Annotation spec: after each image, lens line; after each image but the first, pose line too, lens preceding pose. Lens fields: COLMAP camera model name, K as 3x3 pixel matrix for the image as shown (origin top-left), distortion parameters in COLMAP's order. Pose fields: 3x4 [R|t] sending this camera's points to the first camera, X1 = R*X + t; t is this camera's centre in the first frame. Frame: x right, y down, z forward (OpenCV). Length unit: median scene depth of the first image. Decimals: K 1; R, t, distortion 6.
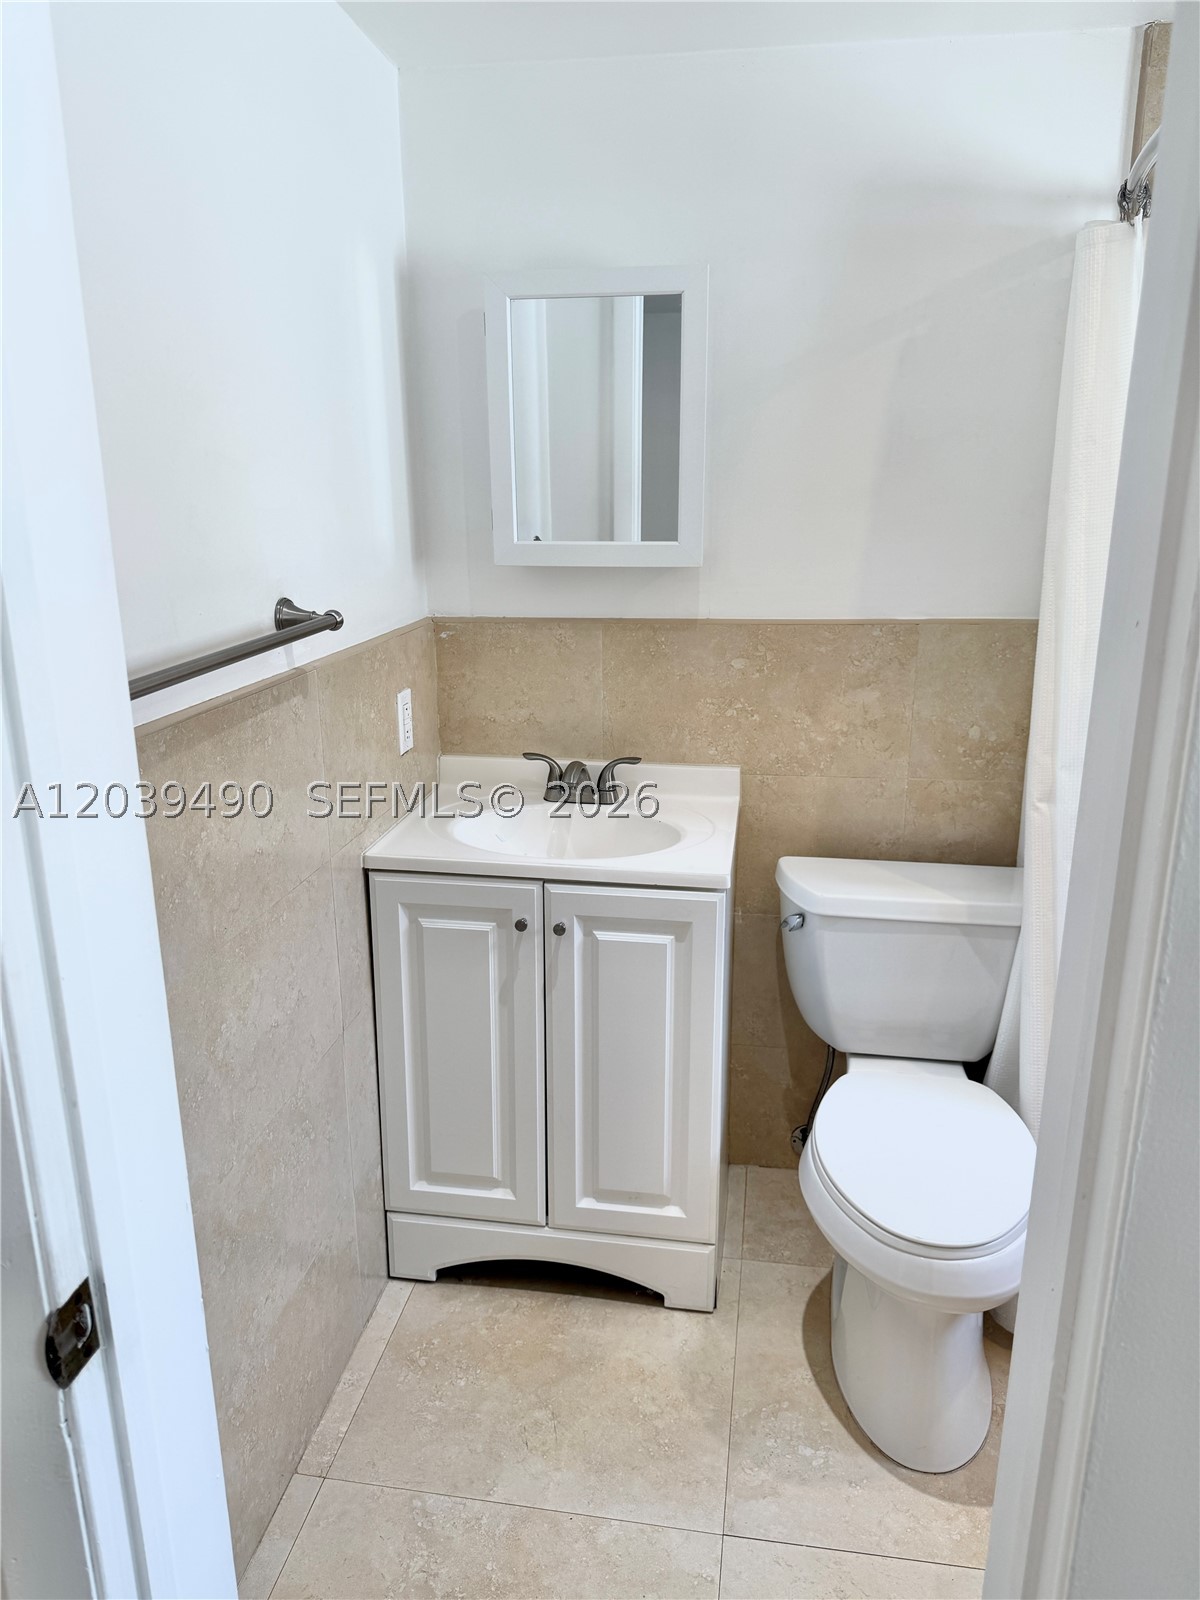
lens RADIAL K [[1136.5, 0, 587.2], [0, 1136.5, 799.9], [0, 0, 1]] dist [0.049766, -0.061644]
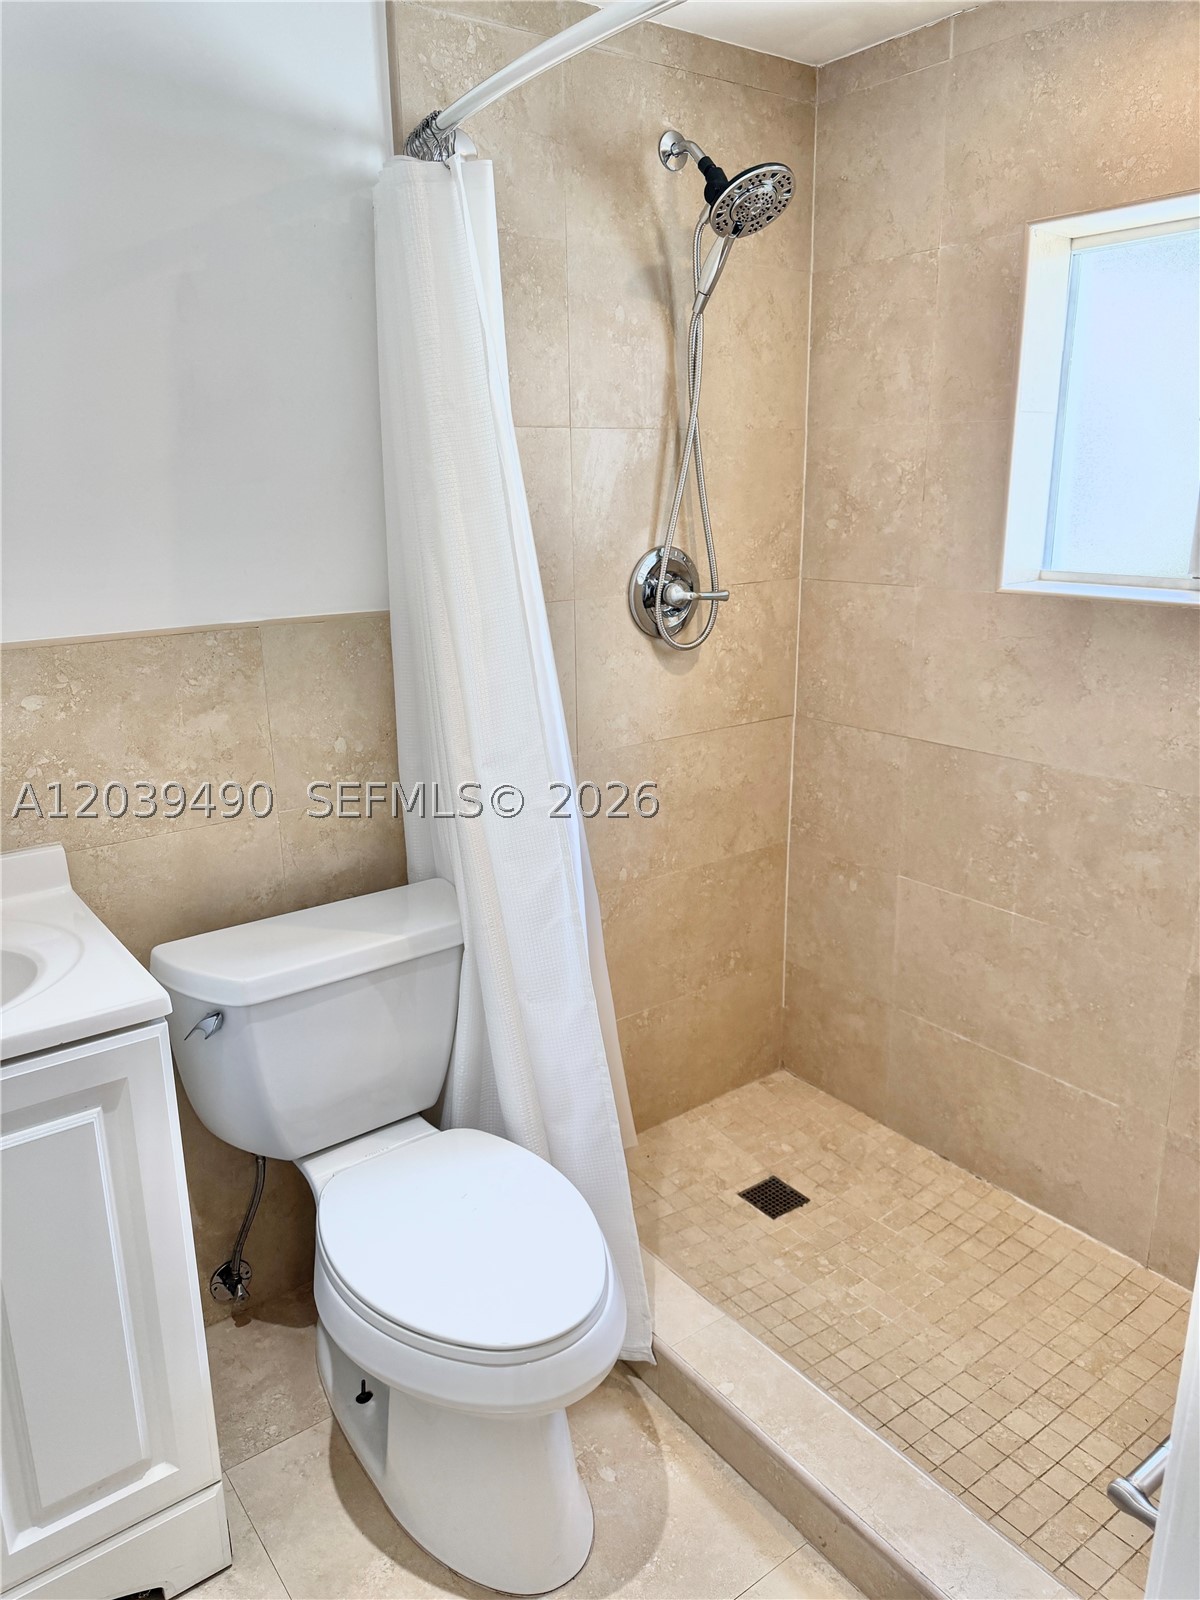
lens RADIAL K [[1136.5, 0, 610.7], [0, 1136.5, 803.7], [0, 0, 1]] dist [0.049766, -0.061644]
pose [[0.685214, -0.199080, 0.700606, -0.138680], [0.199372, 0.976447, 0.082470, -0.046125], [-0.700523, 0.083171, 0.708766, 0.245189]]
